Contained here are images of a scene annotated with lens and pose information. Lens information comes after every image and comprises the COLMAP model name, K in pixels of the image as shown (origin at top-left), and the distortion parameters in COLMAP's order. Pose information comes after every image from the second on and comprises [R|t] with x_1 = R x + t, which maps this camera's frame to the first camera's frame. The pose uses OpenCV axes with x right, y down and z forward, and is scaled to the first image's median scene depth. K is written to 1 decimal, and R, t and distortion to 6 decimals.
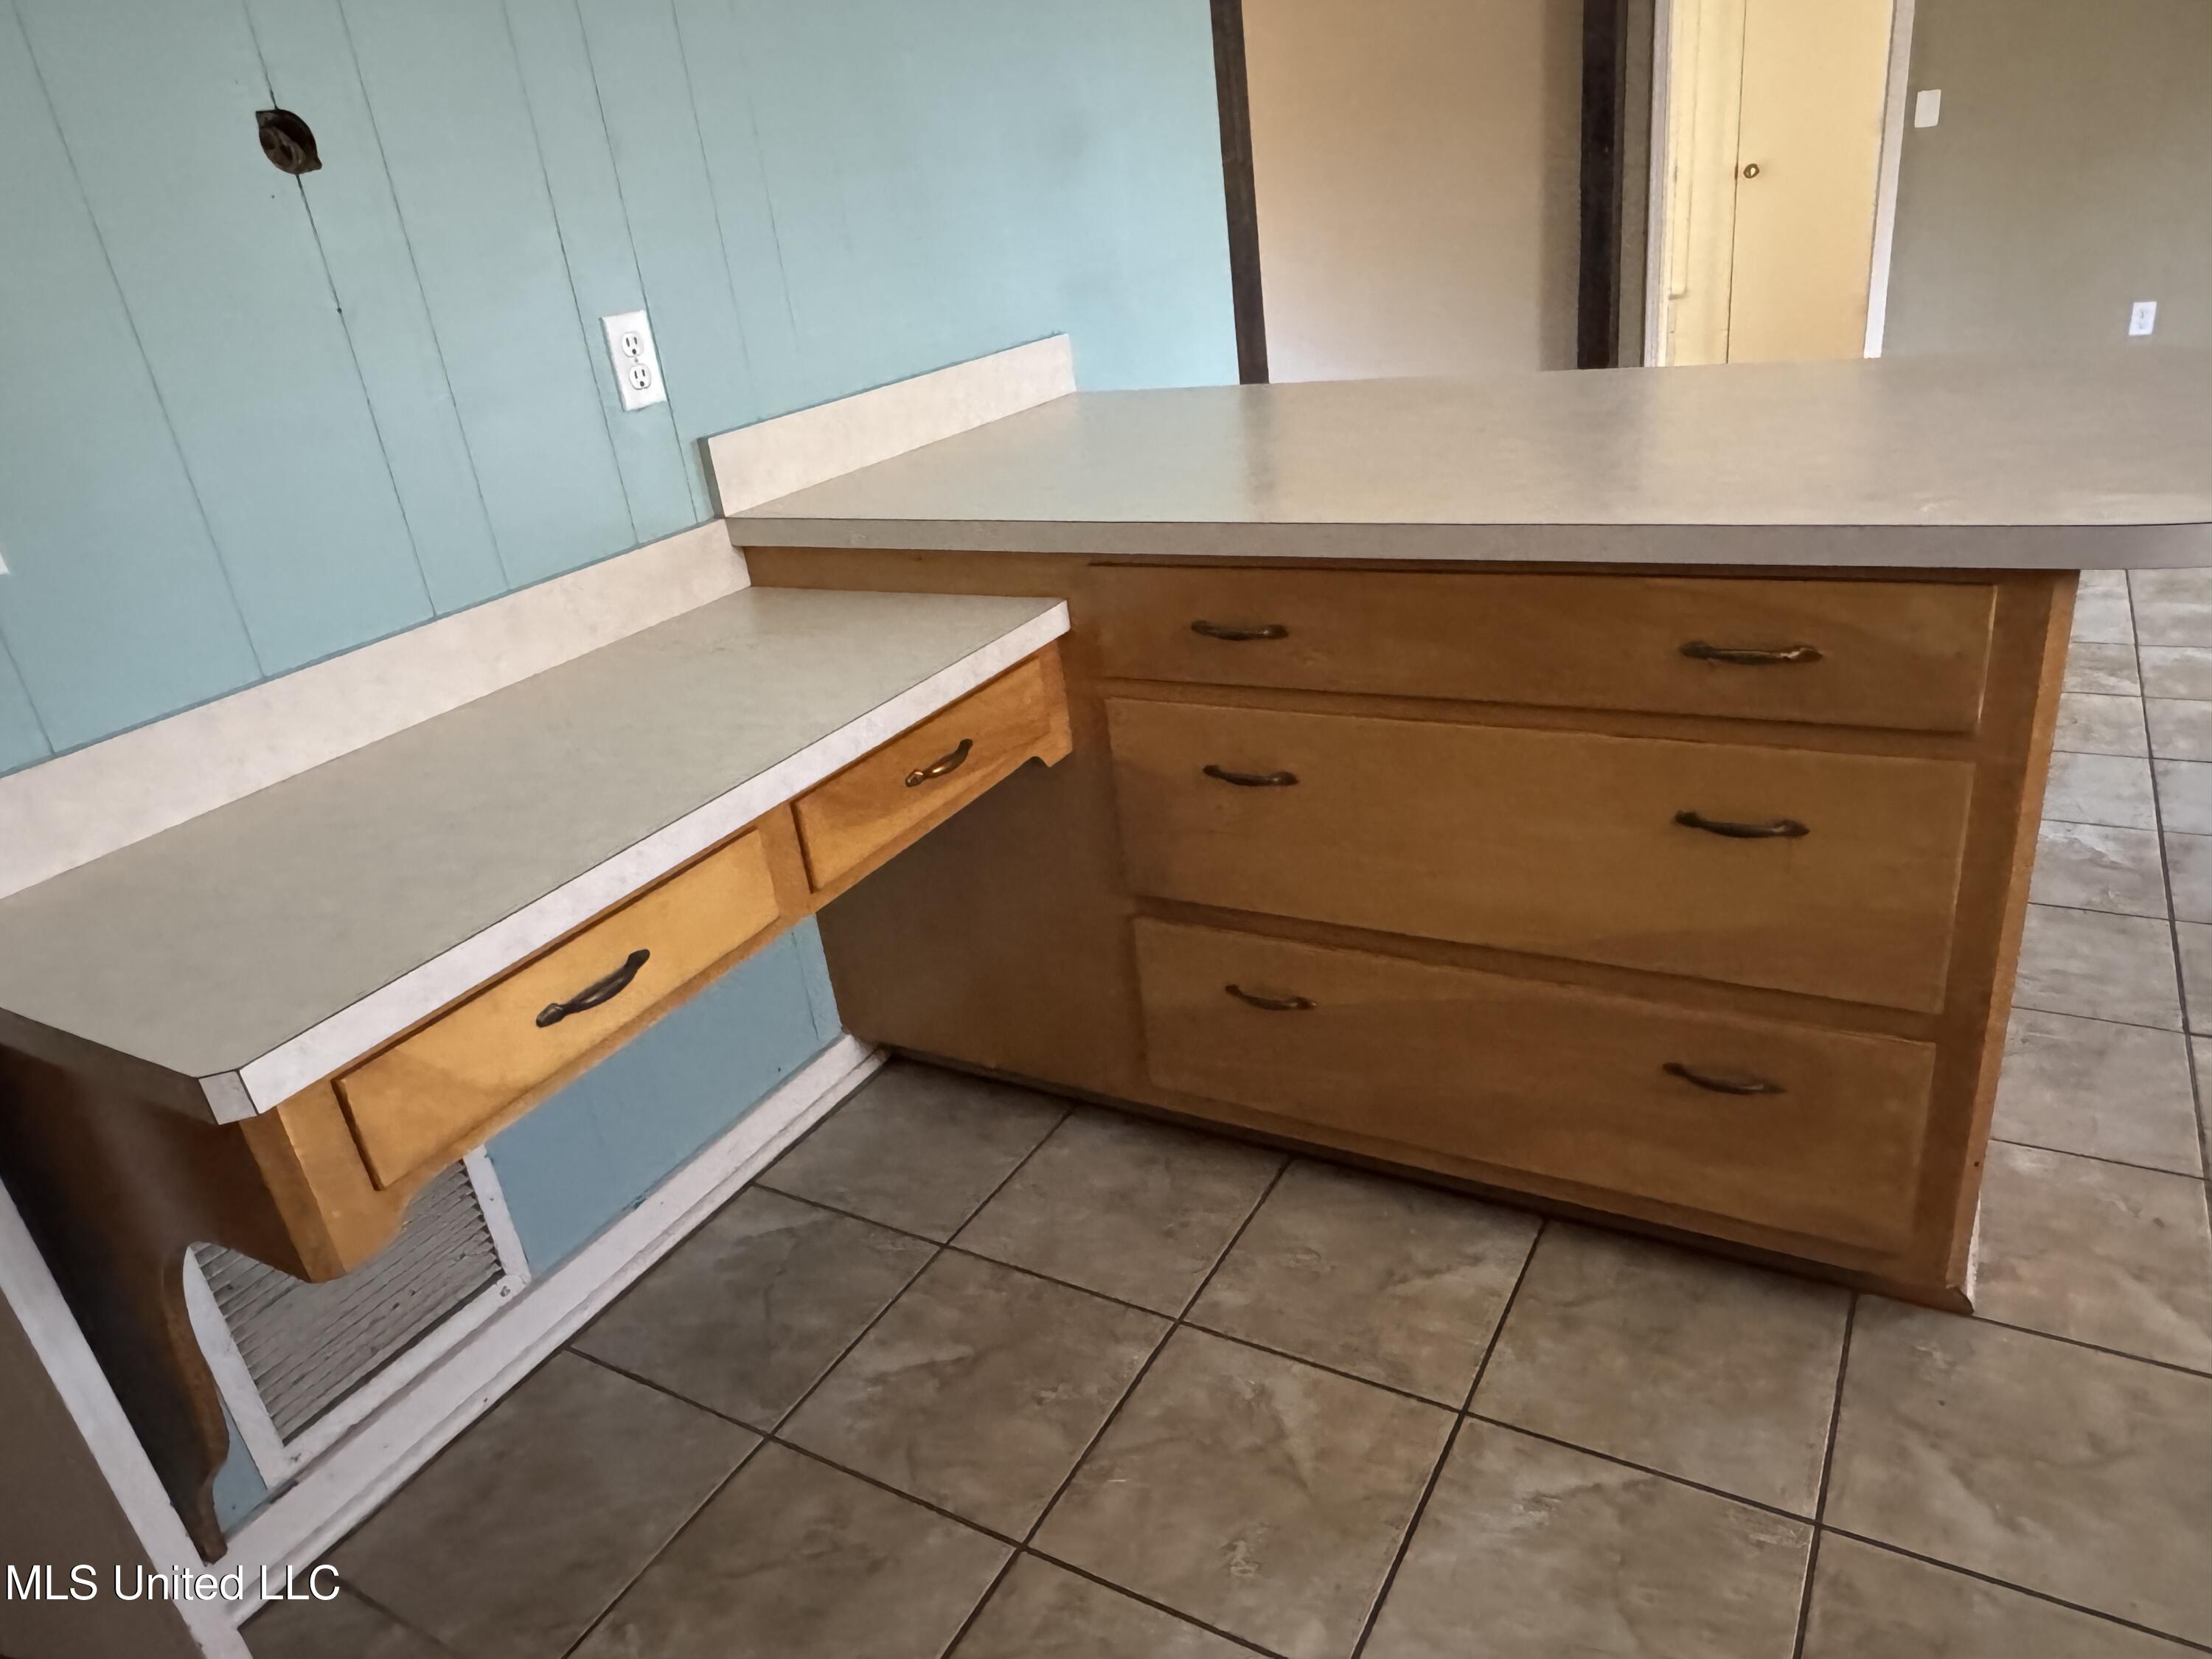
lens RADIAL K [[1456.0, 0, 1087.6], [0, 1456.0, 832.4], [0, 0, 1]] dist [-0.003854, 0.000365]
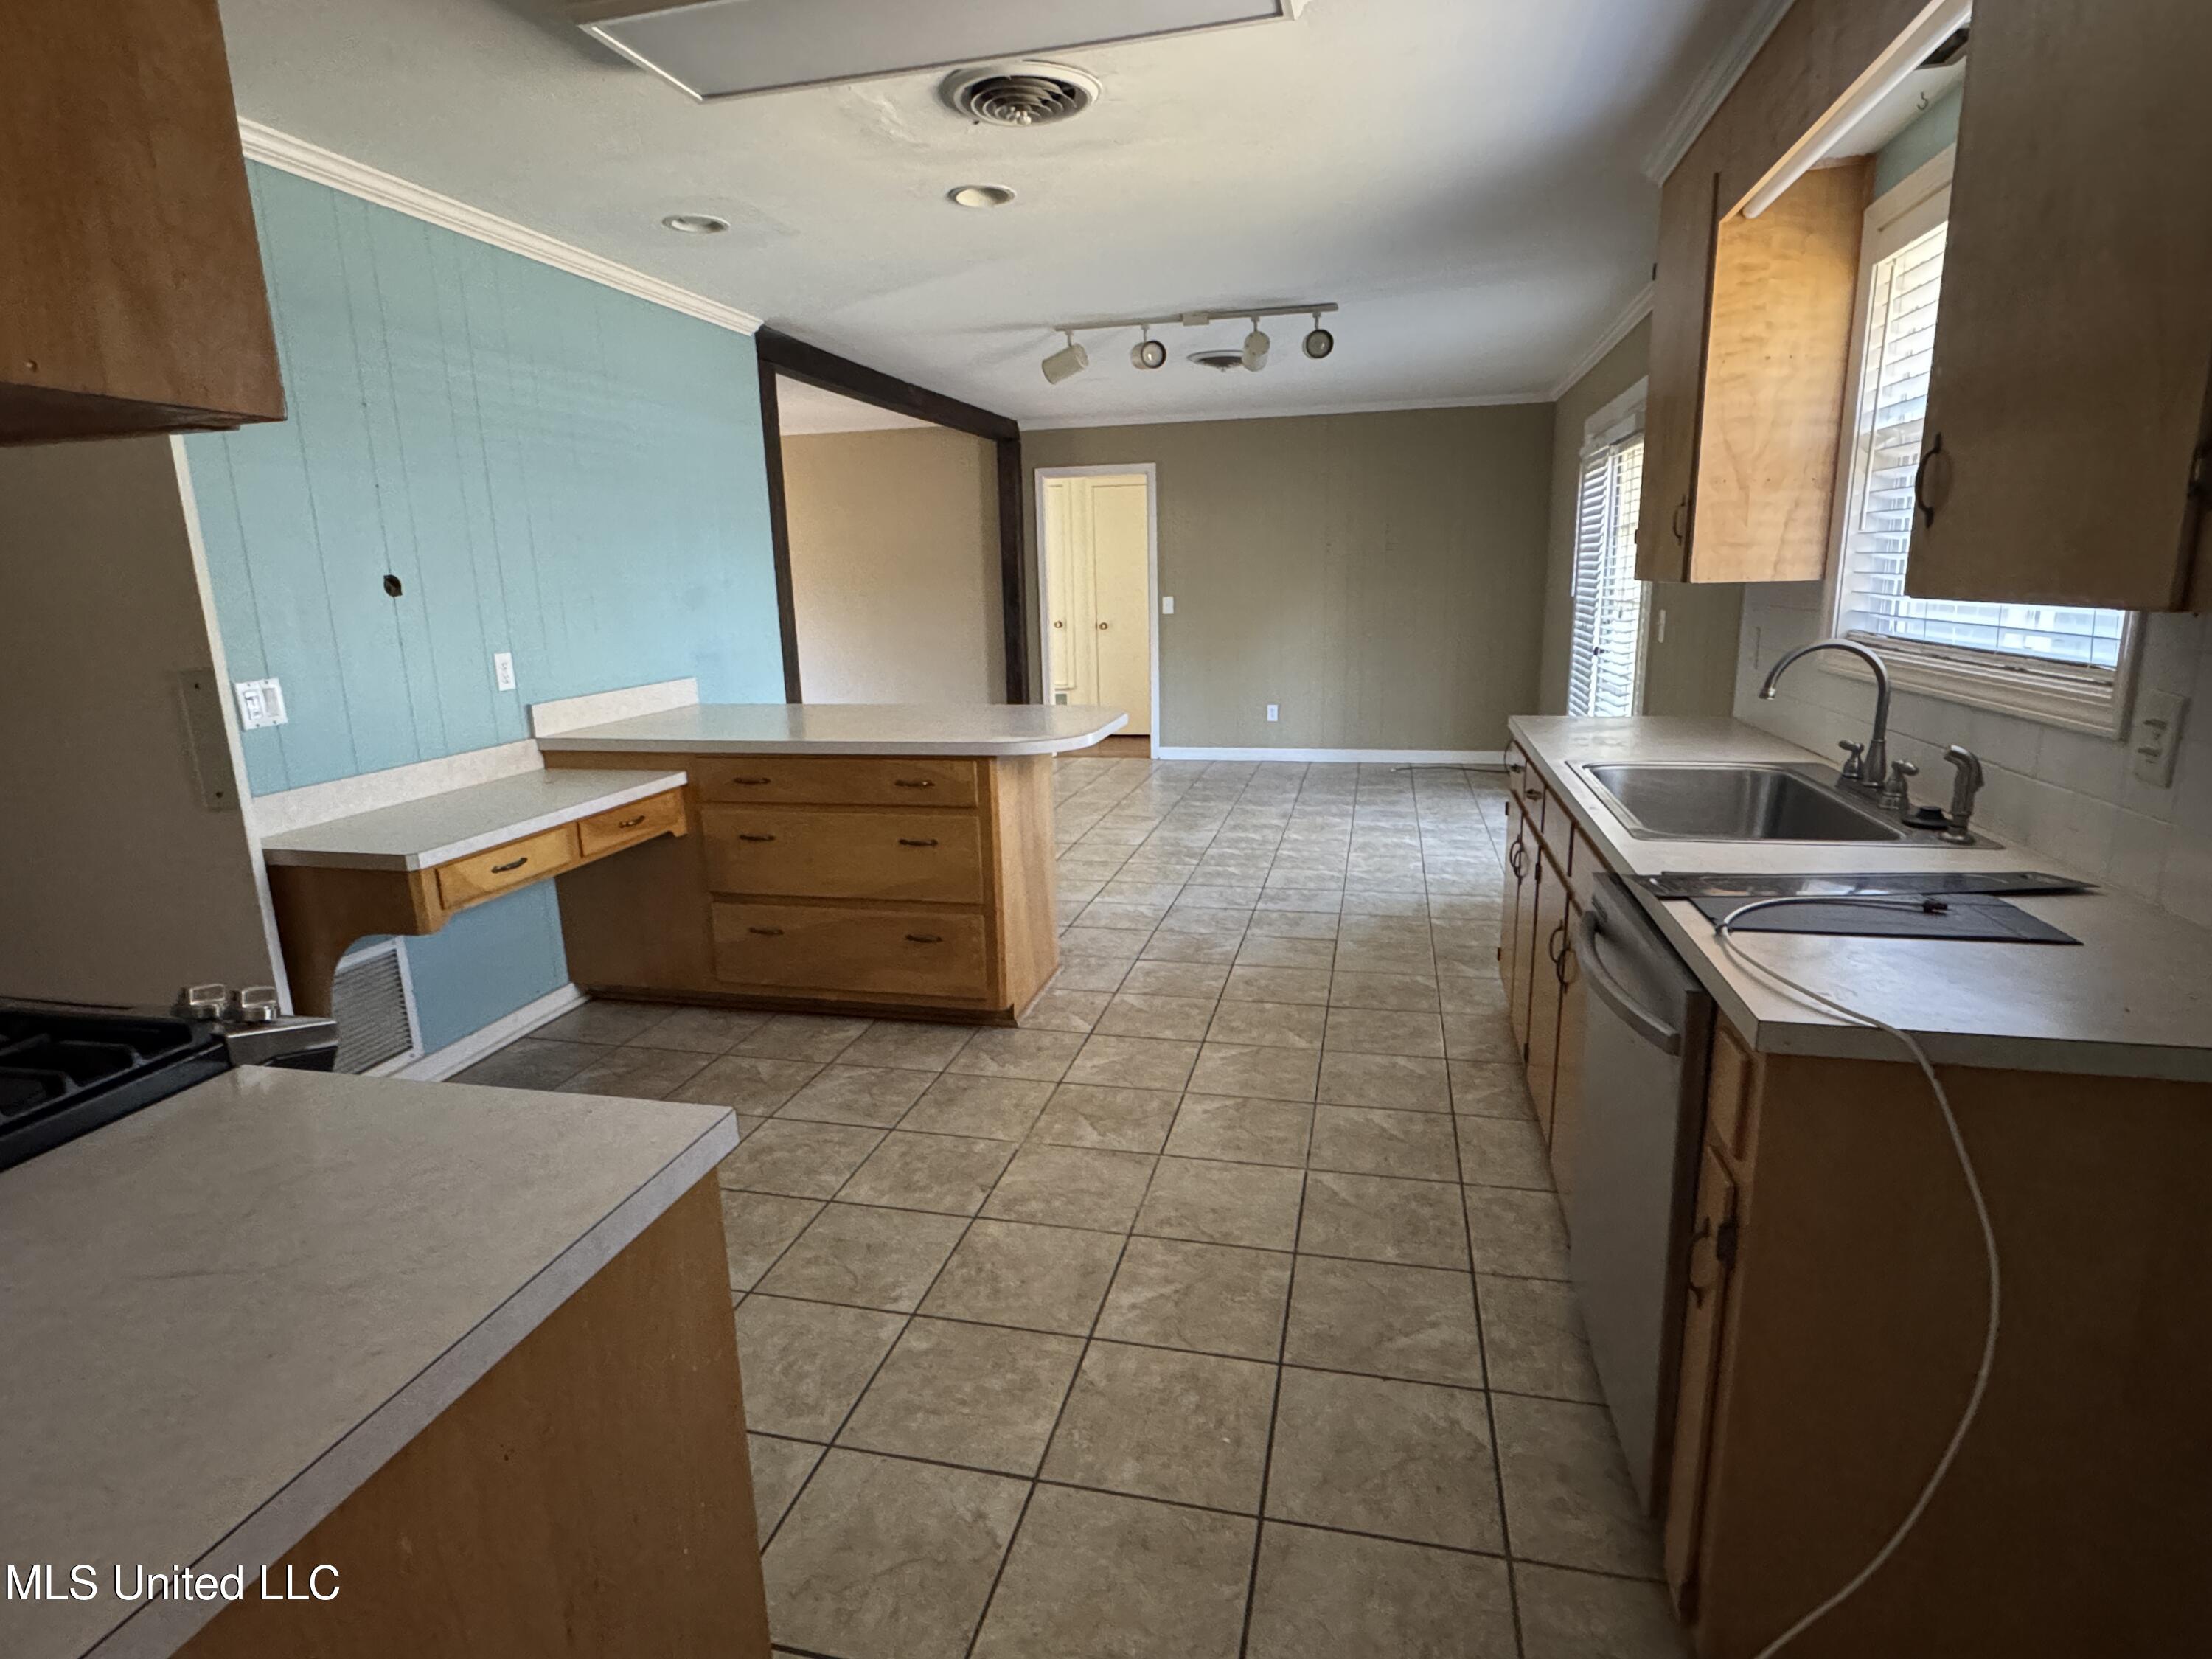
lens RADIAL K [[1154.4, 0, 1096.7], [0, 1154.4, 832.5], [0, 0, 1]] dist [0.000708, -0.000415]
pose [[0.952656, 0.029720, 0.302594, 0.062993], [0.037389, 0.976207, -0.213592, 0.408358], [-0.301742, 0.214794, 0.928878, -1.092720]]
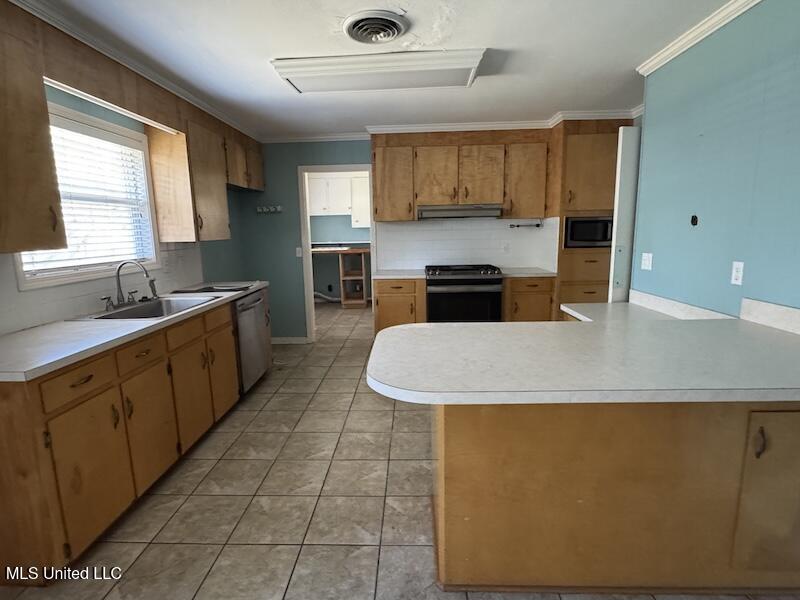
lens RADIAL K [[417.5, 0, 396.6], [0, 417.5, 301.1], [0, 0, 1]] dist [0.000708, -0.000415]
pose [[-0.870310, 0.217044, -0.442100, 1.061980], [-0.079242, 0.824252, 0.560650, -0.855568], [0.486088, 0.522972, -0.700156, 1.427108]]
